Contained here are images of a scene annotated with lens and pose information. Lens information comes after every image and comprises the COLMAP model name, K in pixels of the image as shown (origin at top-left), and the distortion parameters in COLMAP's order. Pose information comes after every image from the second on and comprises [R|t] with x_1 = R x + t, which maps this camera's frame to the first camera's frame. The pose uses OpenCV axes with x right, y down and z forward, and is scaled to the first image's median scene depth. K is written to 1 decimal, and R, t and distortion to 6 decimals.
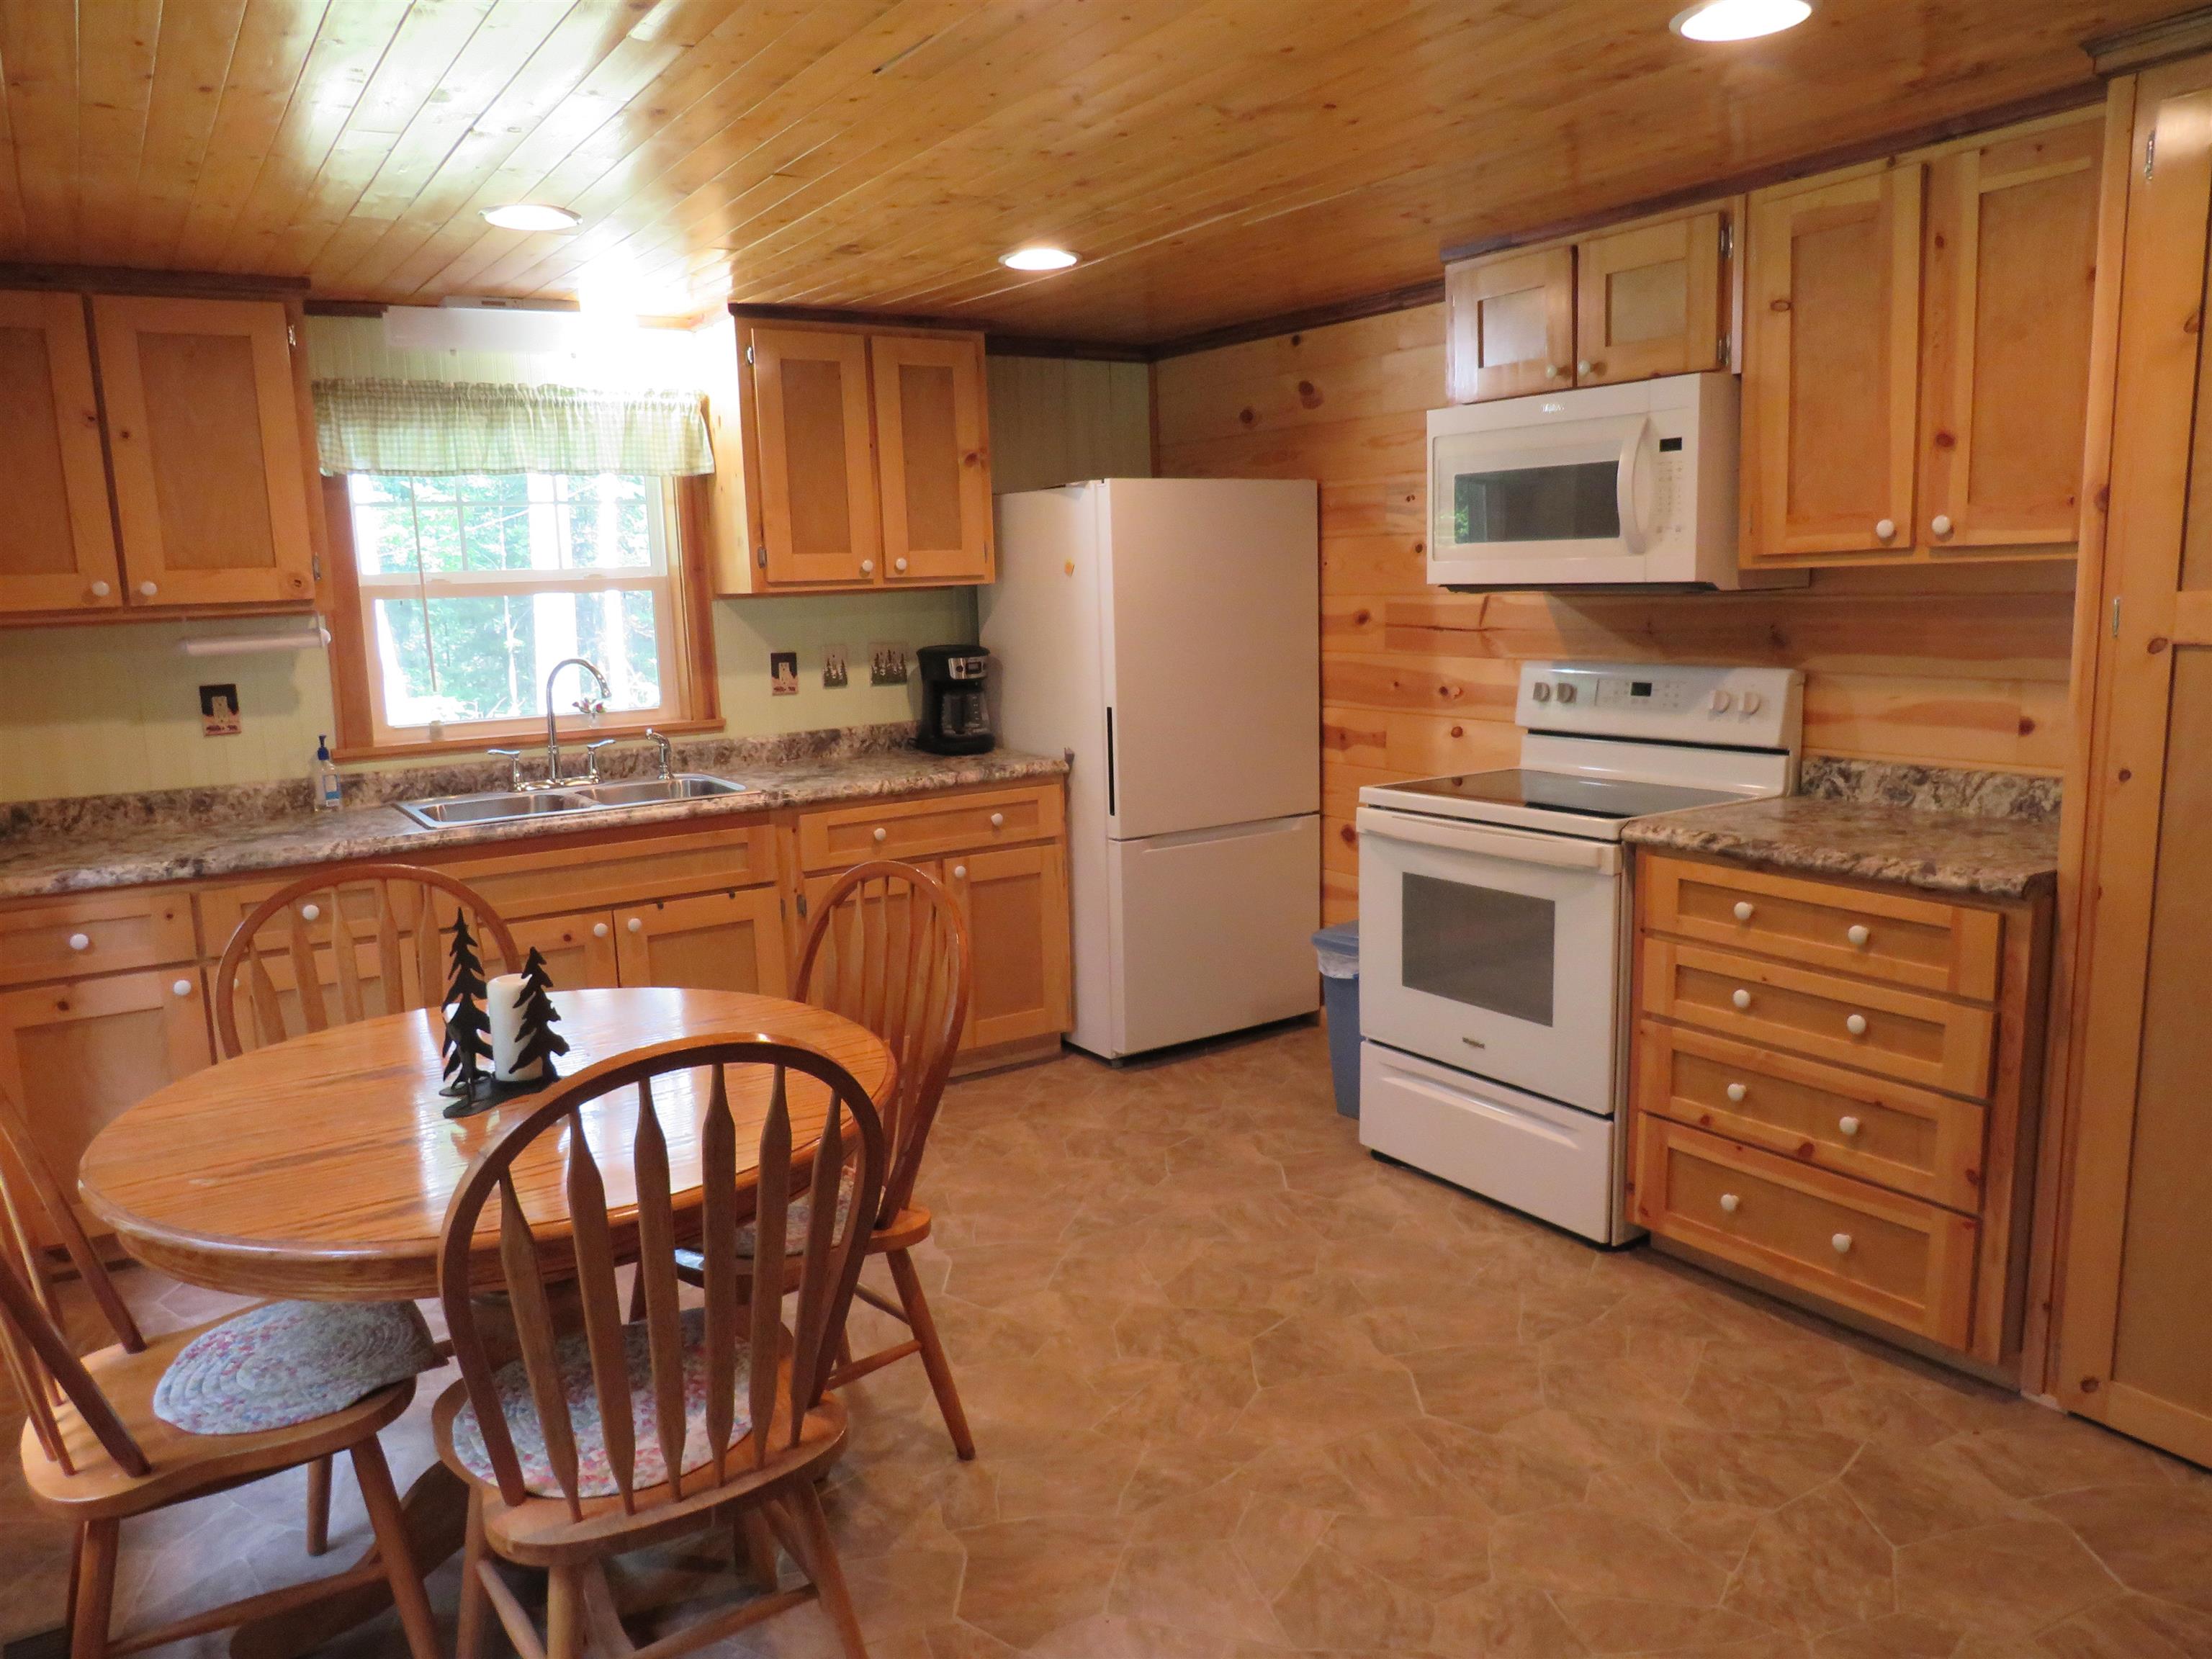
lens RADIAL K [[1591.1, 0, 1106.0], [0, 1591.1, 829.5], [0, 0, 1]] dist [0.004833, 0.000982]
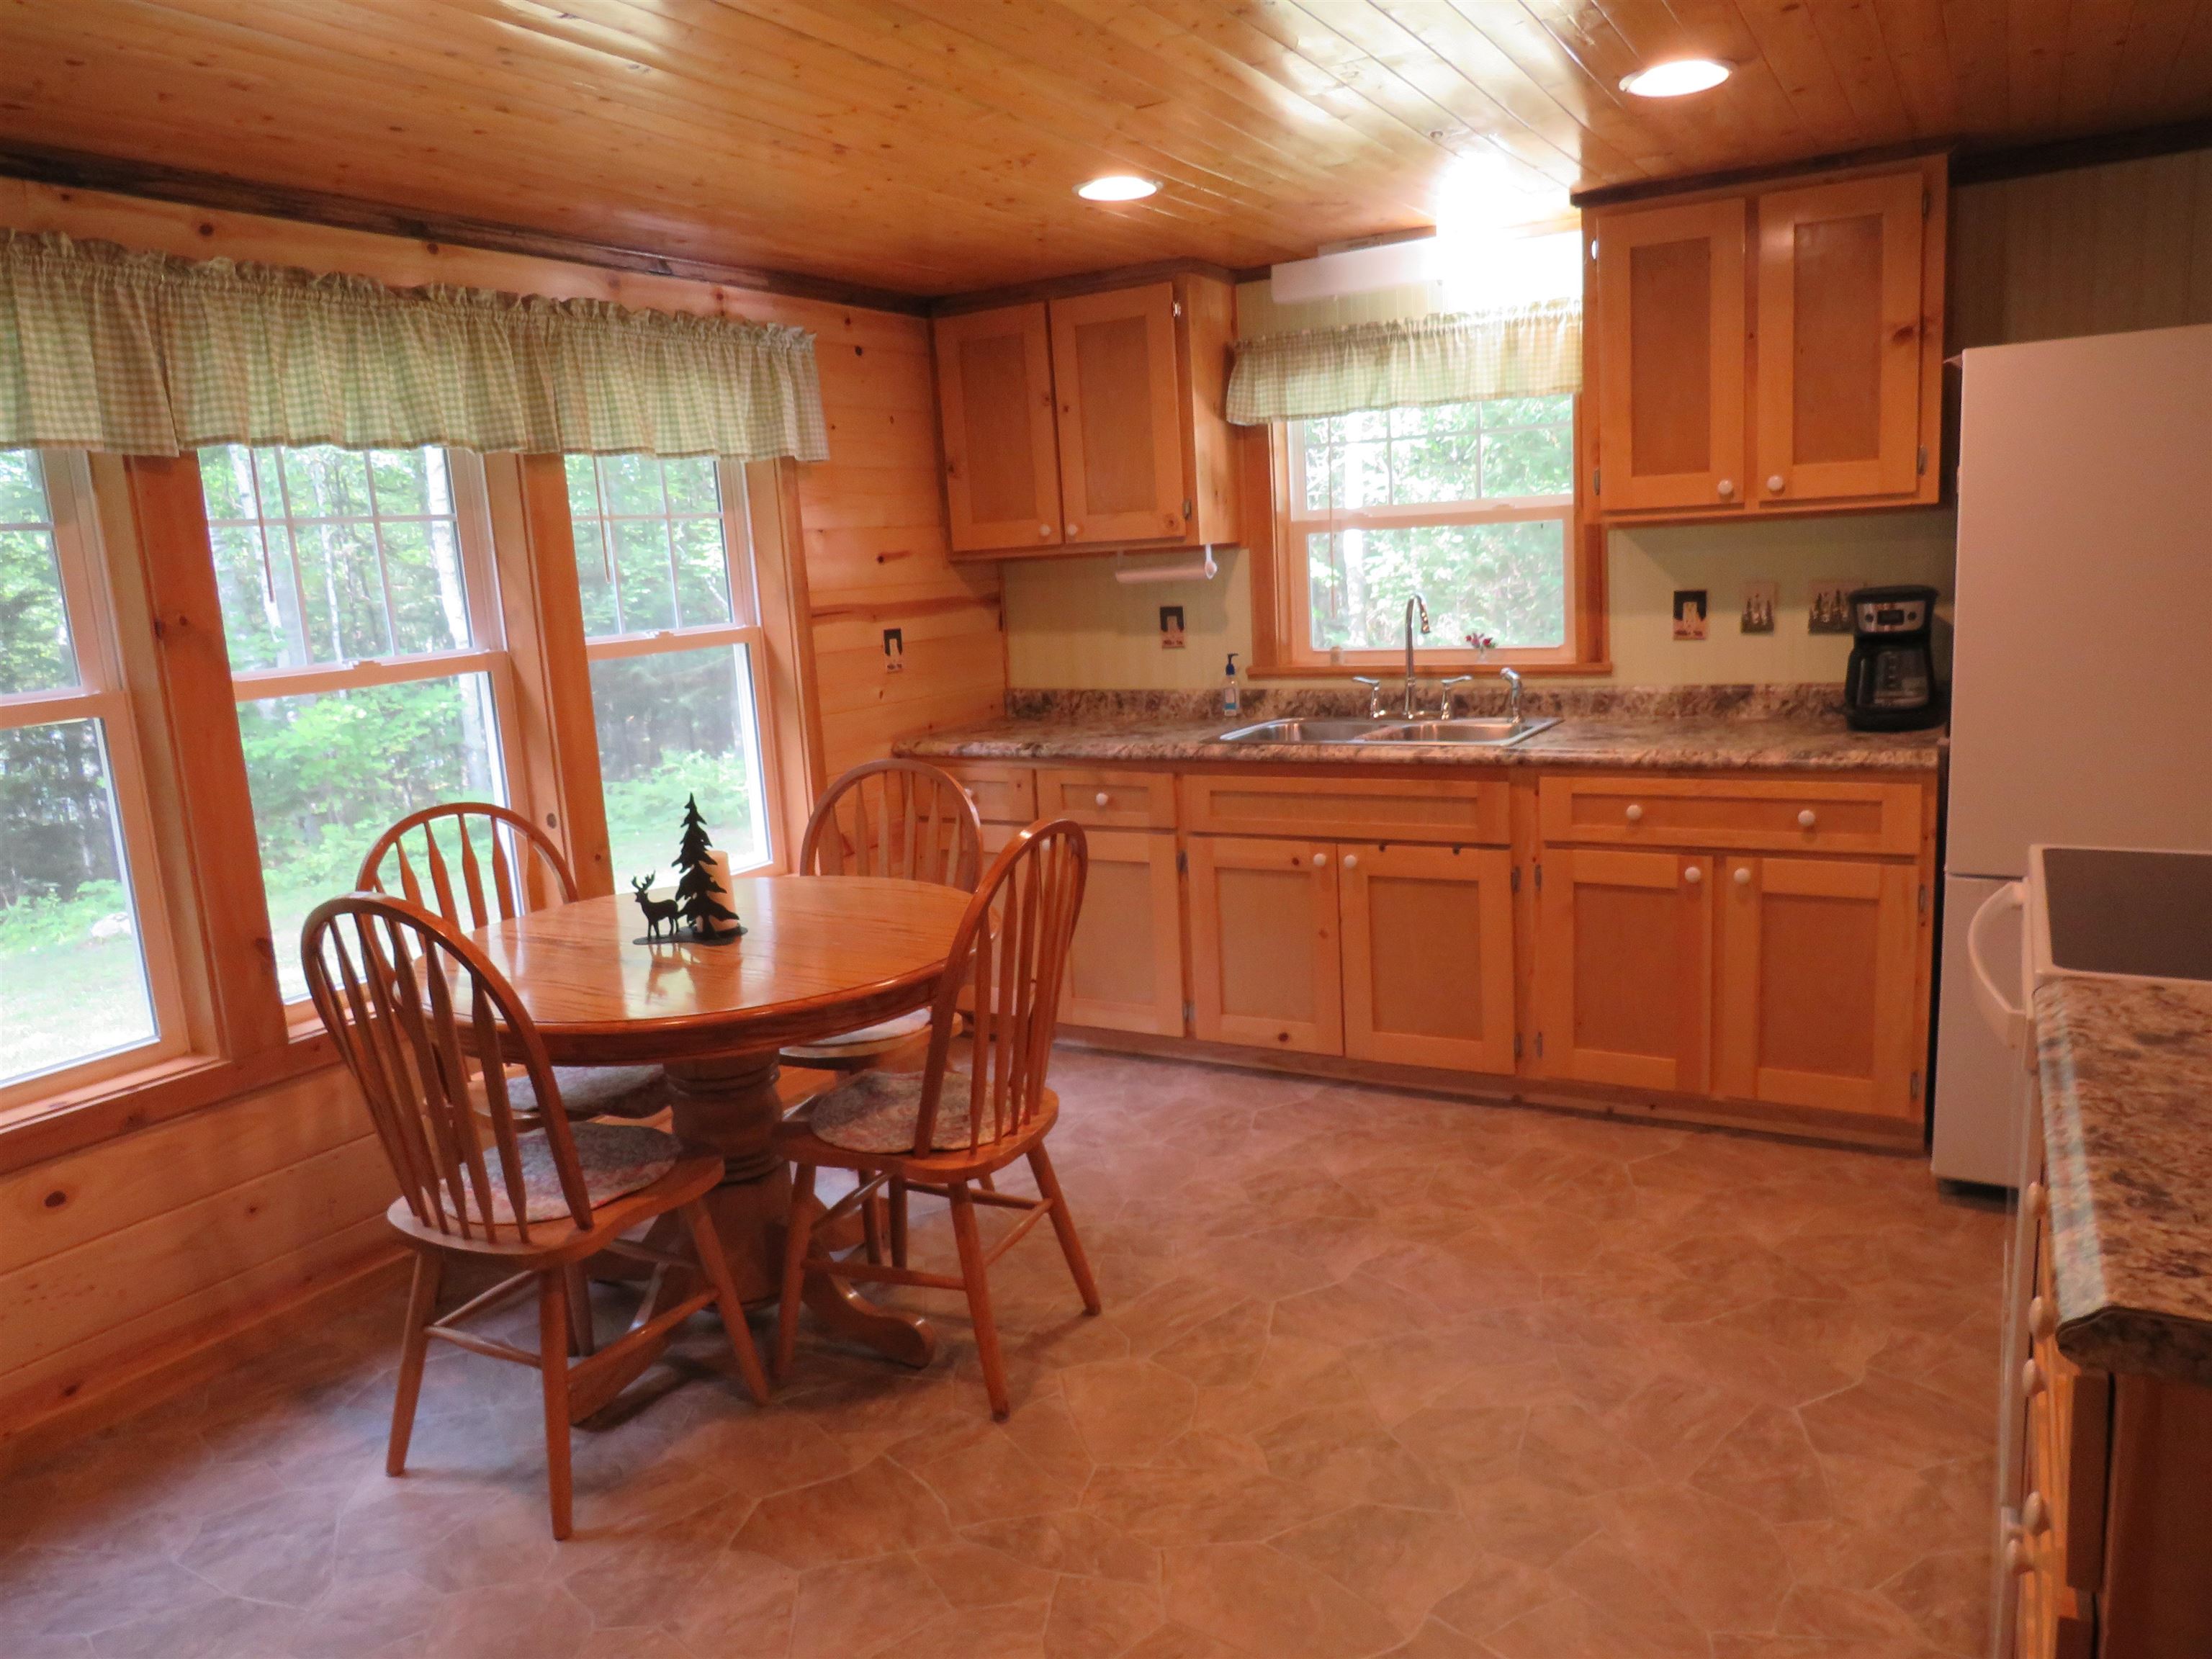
lens RADIAL K [[1591.1, 0, 1106.0], [0, 1591.1, 829.5], [0, 0, 1]] dist [0.004833, 0.000982]
pose [[0.462688, 0.158503, -0.872237, 0.472385], [-0.108792, 0.986602, 0.121575, -0.061108], [0.879821, 0.038641, 0.473733, 0.363958]]
